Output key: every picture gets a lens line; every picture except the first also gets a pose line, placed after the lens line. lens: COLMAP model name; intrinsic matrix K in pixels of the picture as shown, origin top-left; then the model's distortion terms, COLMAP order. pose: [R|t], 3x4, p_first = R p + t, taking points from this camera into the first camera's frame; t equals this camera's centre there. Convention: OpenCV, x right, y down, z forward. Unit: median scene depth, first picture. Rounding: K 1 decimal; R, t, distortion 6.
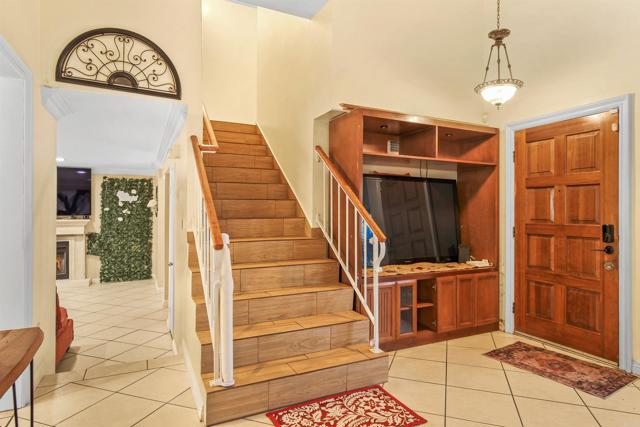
lens RADIAL K [[360.7, 0, 320.8], [0, 360.7, 214.5], [0, 0, 1]] dist [0.015501, -0.000765]
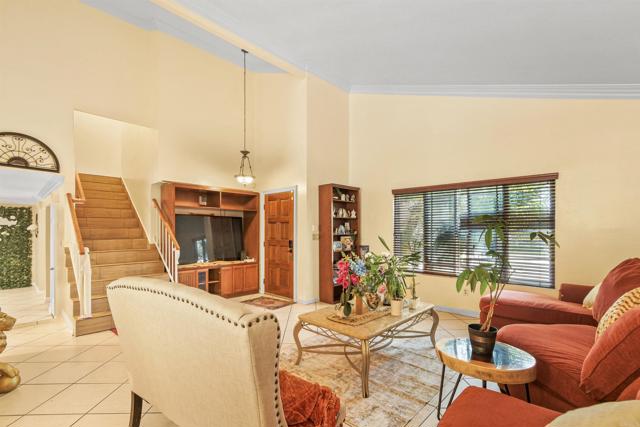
lens RADIAL K [[288.9, 0, 318.0], [0, 288.9, 232.8], [0, 0, 1]] dist [0.005495, 0.000152]
pose [[0.937030, -0.004106, 0.349223, 0.267808], [0.003443, 0.999991, 0.002519, -0.020643], [-0.349231, -0.001157, 0.937036, -0.688196]]
